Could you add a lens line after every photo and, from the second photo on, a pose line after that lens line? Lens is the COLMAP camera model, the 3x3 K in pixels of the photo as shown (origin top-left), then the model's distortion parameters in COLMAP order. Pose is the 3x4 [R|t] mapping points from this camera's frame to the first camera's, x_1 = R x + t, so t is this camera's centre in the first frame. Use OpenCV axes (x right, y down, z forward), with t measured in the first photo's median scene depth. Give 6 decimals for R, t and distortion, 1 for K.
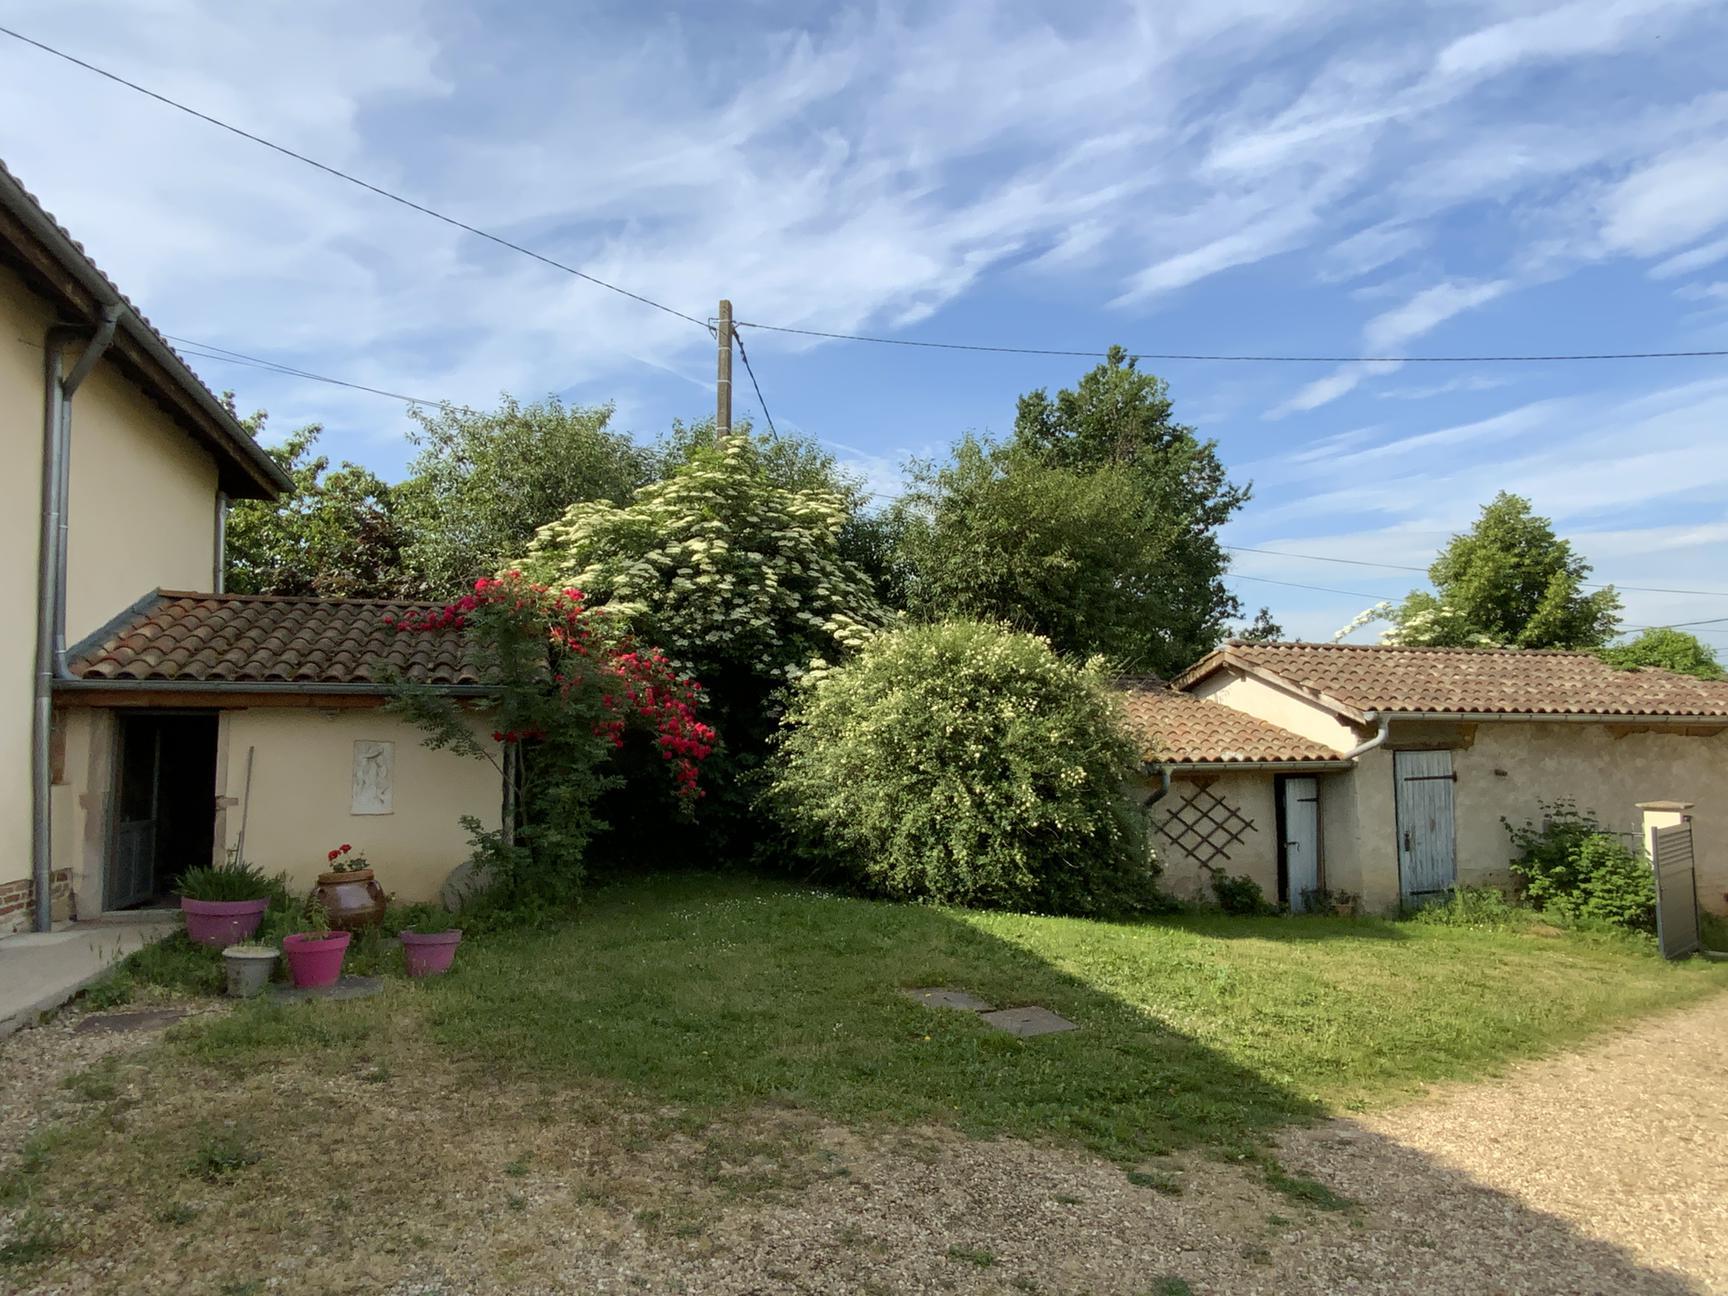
lens RADIAL K [[1013.3, 0, 864.0], [0, 1013.3, 648.0], [0, 0, 1]] dist [0.001867, -0.003811]
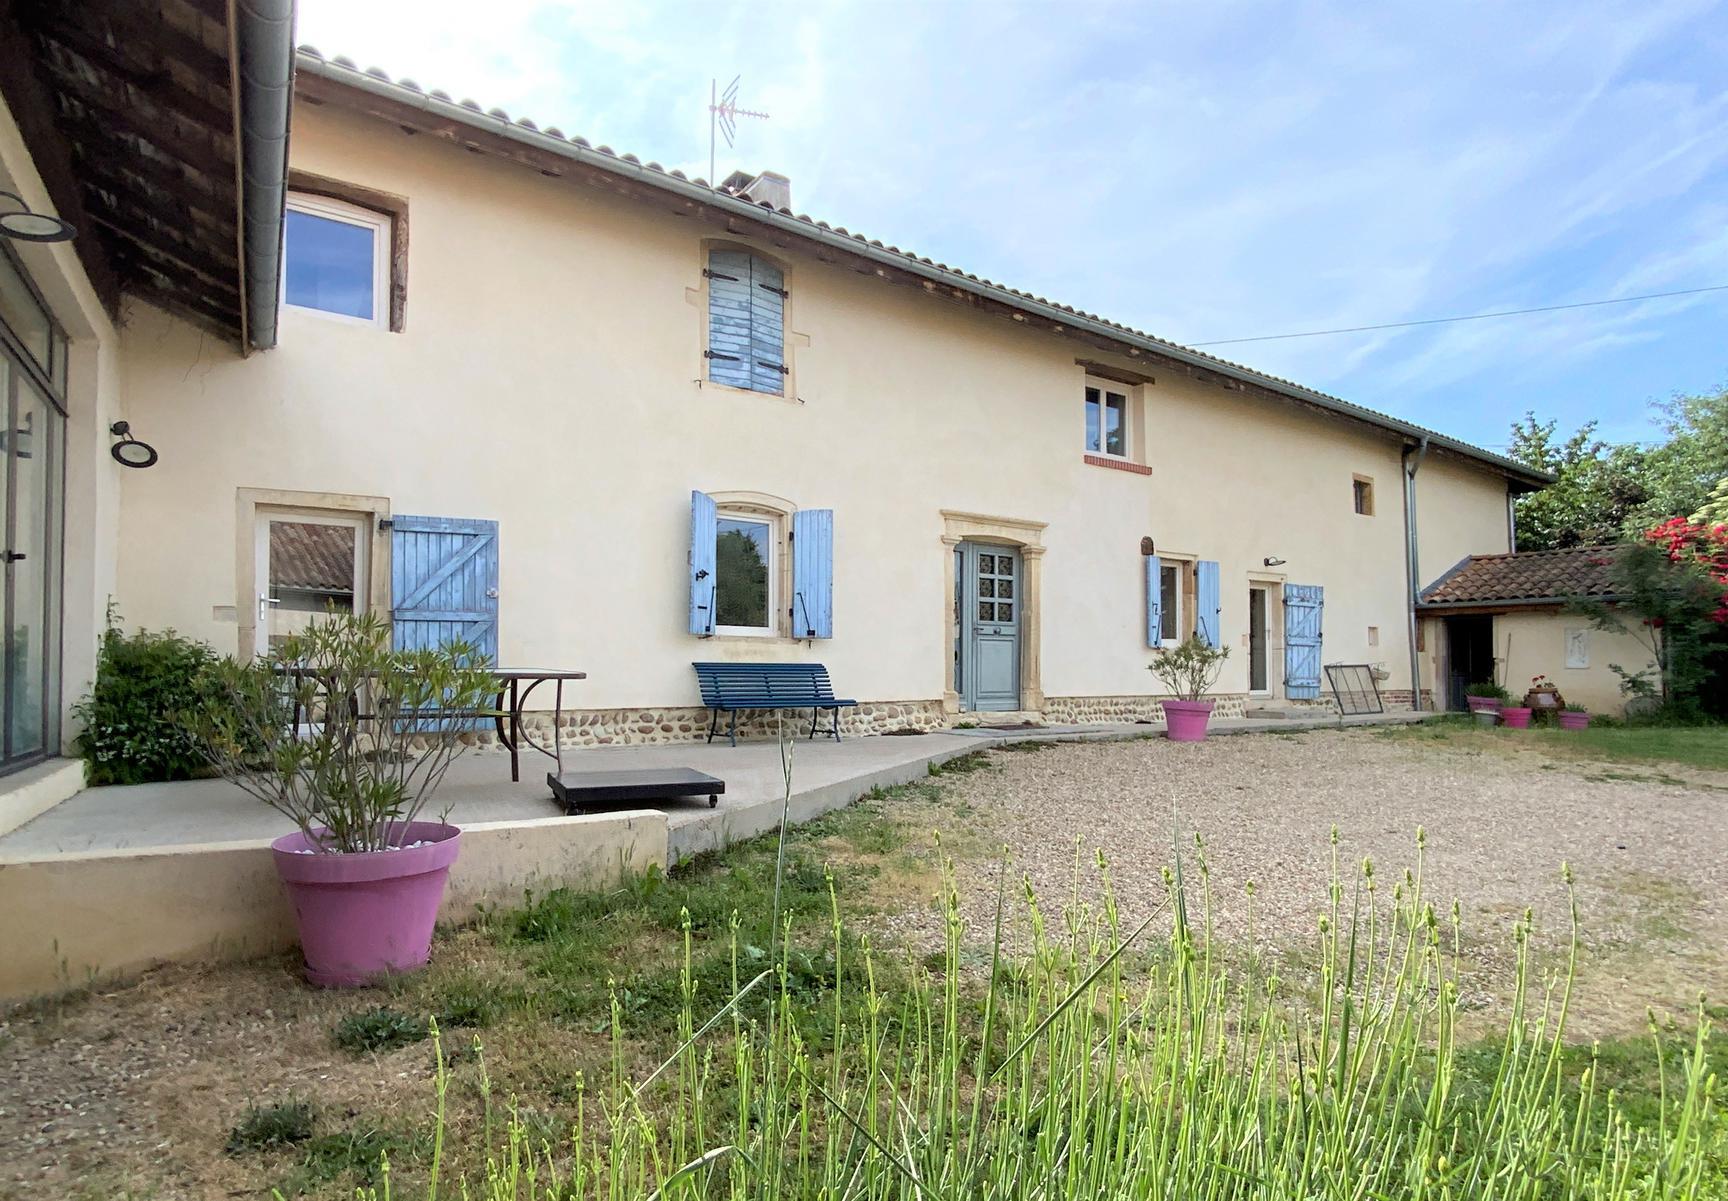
lens RADIAL K [[953.4, 0, 863.5], [0, 953.4, 650.7], [0, 0, 1]] dist [0.042971, -0.040075]
pose [[0.315228, -0.016033, -0.948880, 0.615891], [0.081540, 0.996617, 0.010248, 0.007822], [0.945506, -0.080602, 0.315470, -0.618461]]
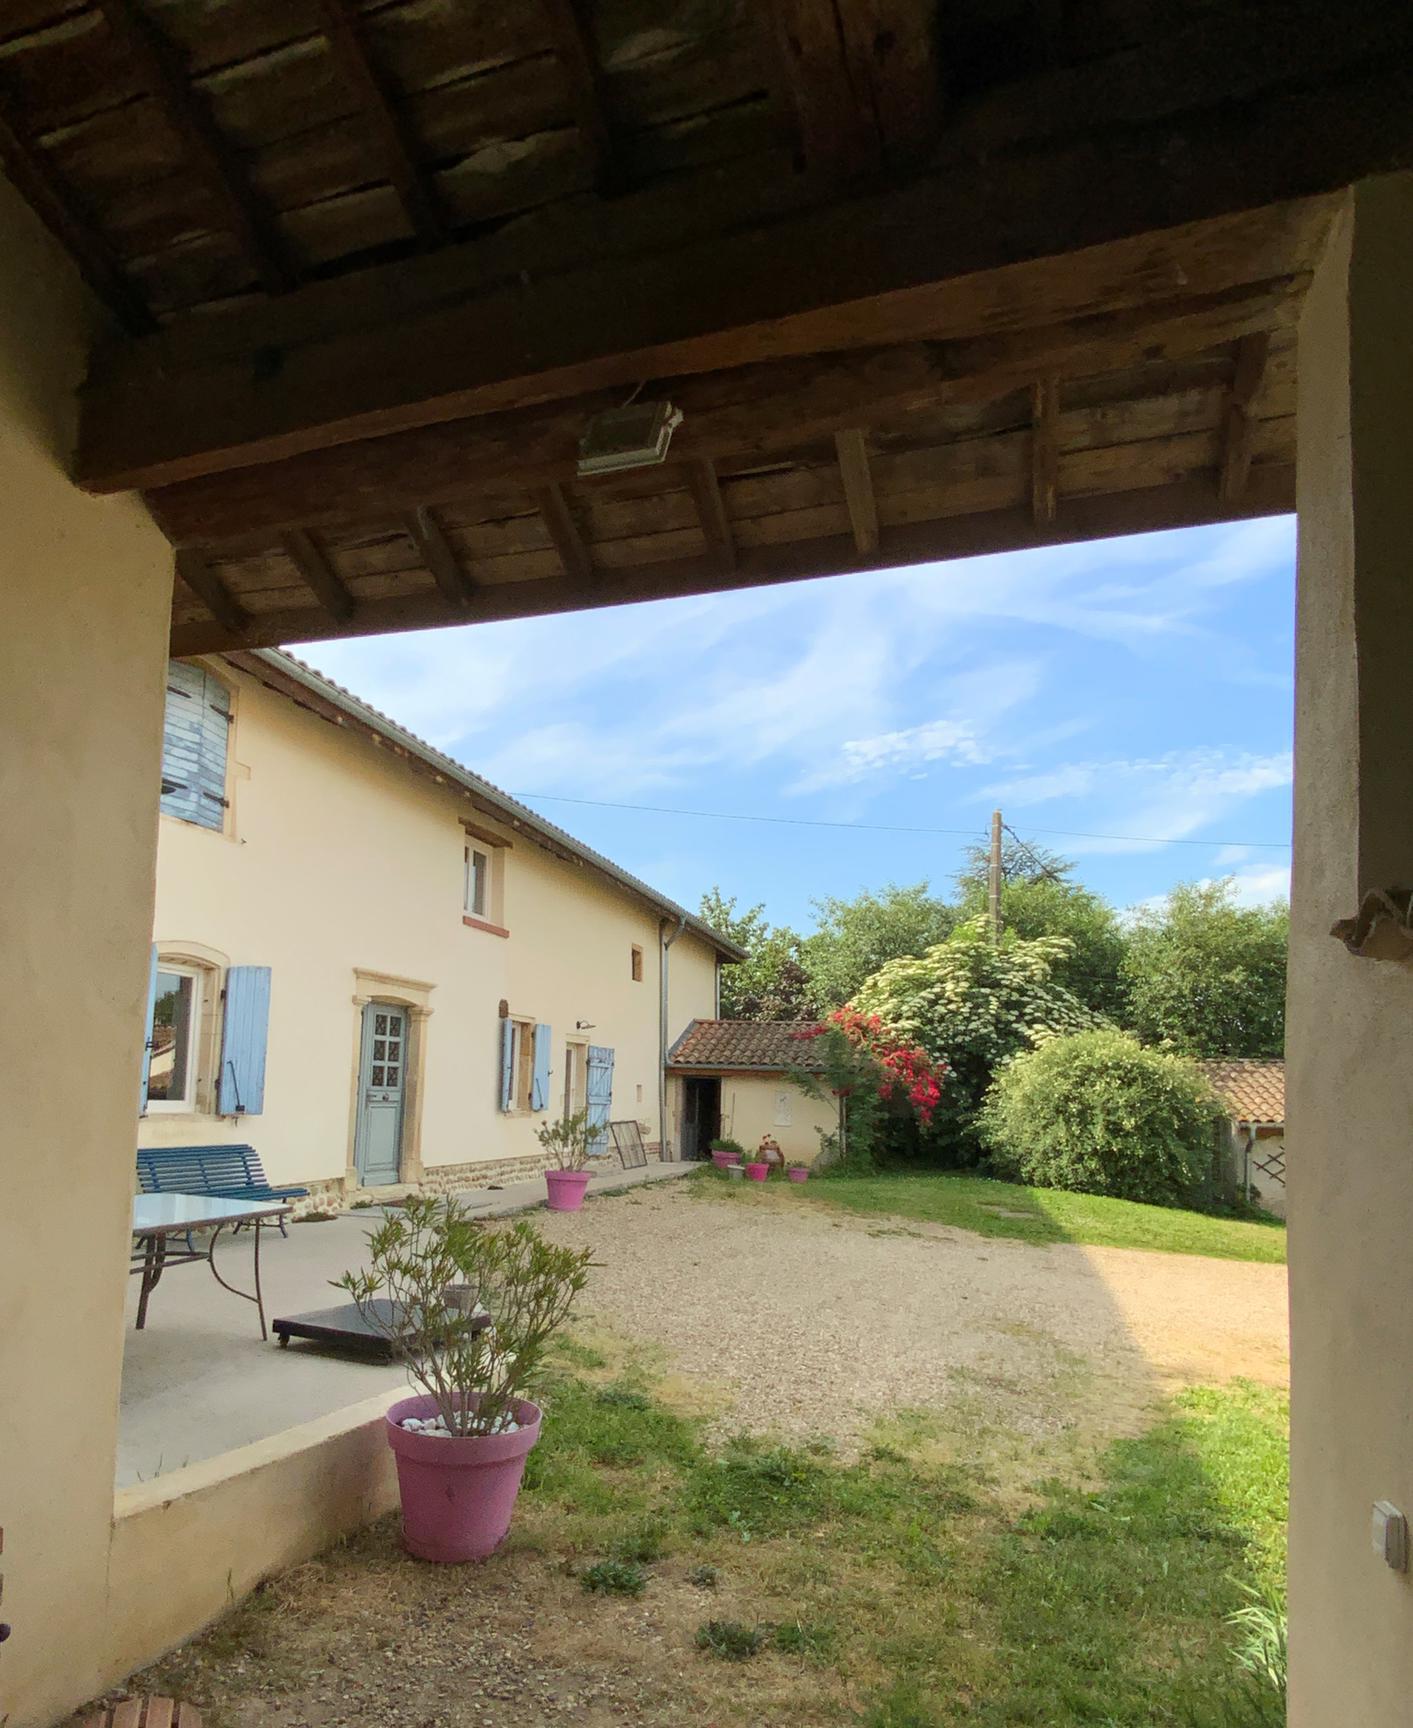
lens RADIAL K [[1133.7, 0, 650.5], [0, 1133.7, 971.7], [0, 0, 1]] dist [0.070706, -0.000424]
pose [[0.818549, -0.036457, -0.573279, 0.561583], [0.021102, 0.999219, -0.033414, -0.074280], [0.574049, 0.015254, 0.818679, -0.944386]]
